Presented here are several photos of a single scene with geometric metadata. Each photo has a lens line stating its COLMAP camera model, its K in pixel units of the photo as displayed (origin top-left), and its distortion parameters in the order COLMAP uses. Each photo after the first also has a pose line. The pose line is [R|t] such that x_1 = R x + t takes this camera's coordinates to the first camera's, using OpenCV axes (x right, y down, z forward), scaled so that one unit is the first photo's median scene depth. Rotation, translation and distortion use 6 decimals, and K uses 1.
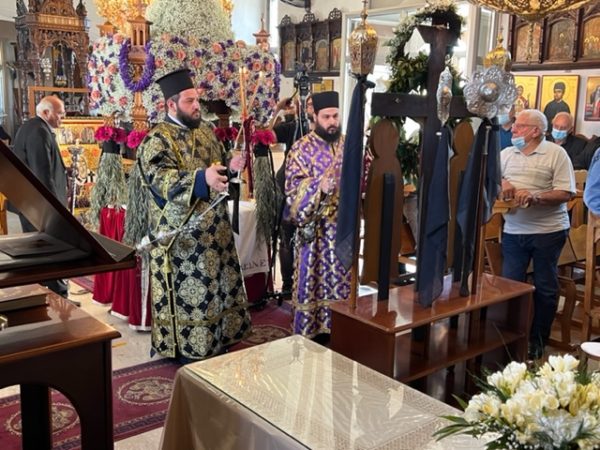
lens RADIAL K [[645.4, 0, 300.0], [0, 645.4, 225.0], [0, 0, 1]] dist [0.096021, -0.013084]
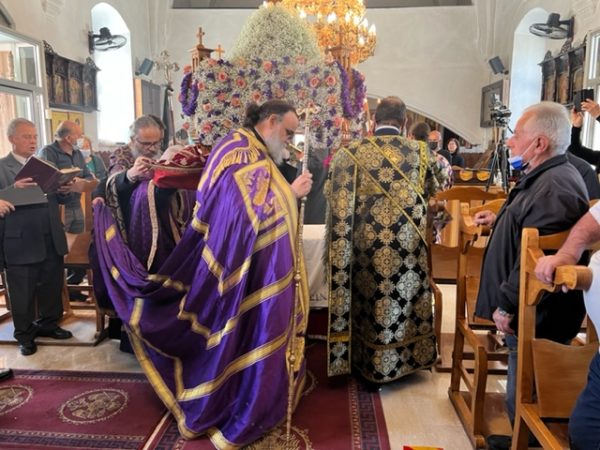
lens RADIAL K [[443.8, 0, 300.0], [0, 443.8, 225.0], [0, 0, 1]] dist [0.053872, -0.055150]
pose [[0.752552, 0.084417, -0.653100, 0.349707], [-0.104534, 0.994488, 0.008090, -0.048394], [0.650183, 0.062183, 0.757229, 0.533807]]
